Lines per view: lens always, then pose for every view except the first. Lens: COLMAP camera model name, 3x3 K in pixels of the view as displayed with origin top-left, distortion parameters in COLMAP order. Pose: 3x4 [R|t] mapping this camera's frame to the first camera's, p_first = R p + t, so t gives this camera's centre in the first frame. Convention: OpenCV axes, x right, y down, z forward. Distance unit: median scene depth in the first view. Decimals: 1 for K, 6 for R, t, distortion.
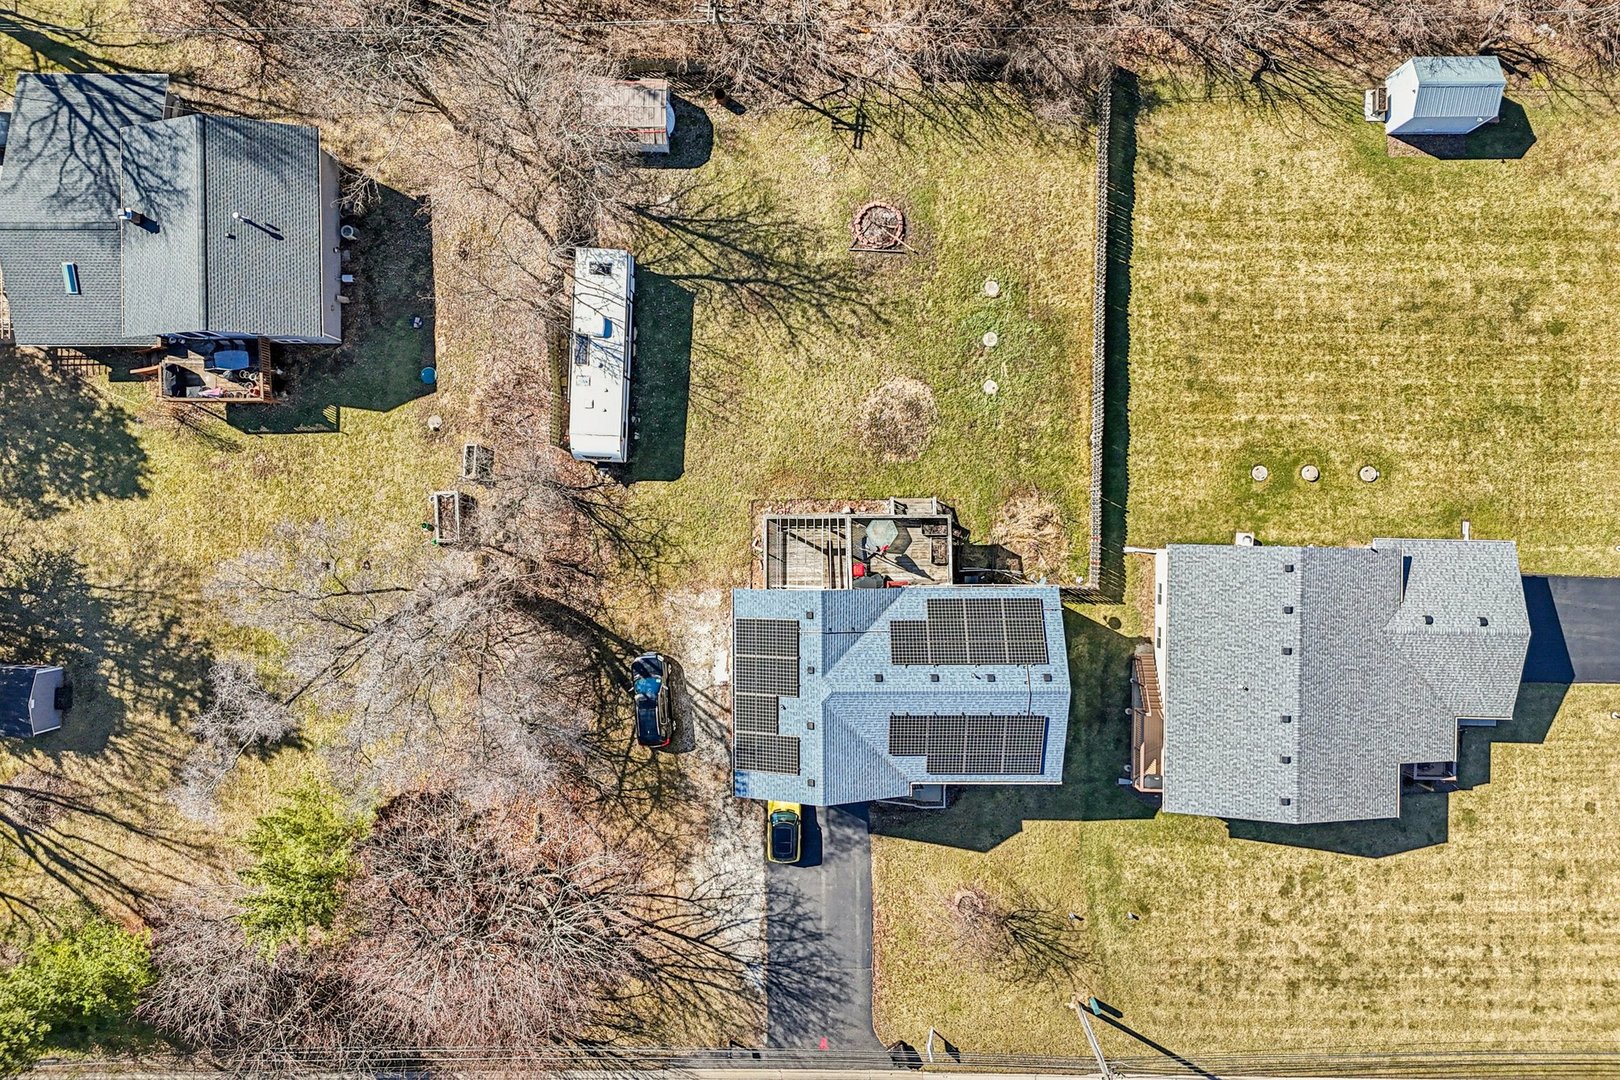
lens RADIAL K [[1188.1, 0, 810.0], [0, 1188.1, 540.0], [0, 0, 1]] dist [0.030878, -0.009775]
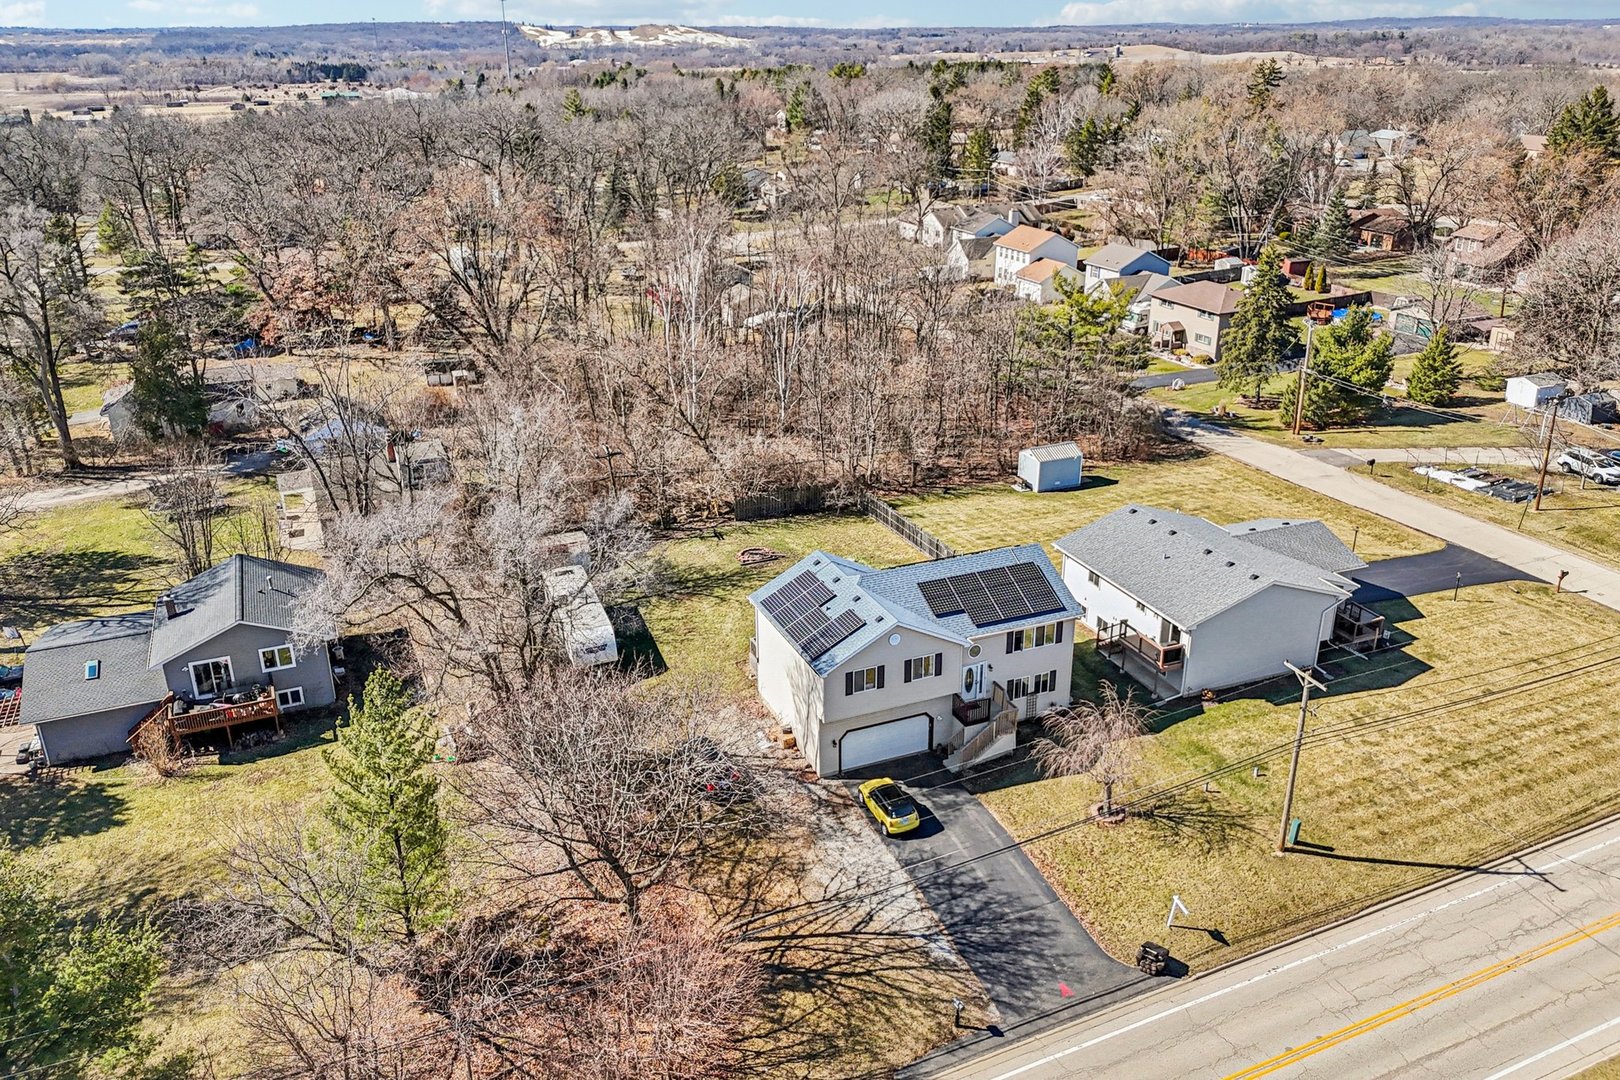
lens RADIAL K [[1251.2, 0, 777.2], [0, 1251.2, 542.8], [0, 0, 1]] dist [0.047283, -0.000920]
pose [[0.929615, -0.156537, 0.333634, -0.386113], [0.368263, 0.360042, -0.857177, 0.954234], [0.014058, 0.919710, 0.392347, 0.427825]]
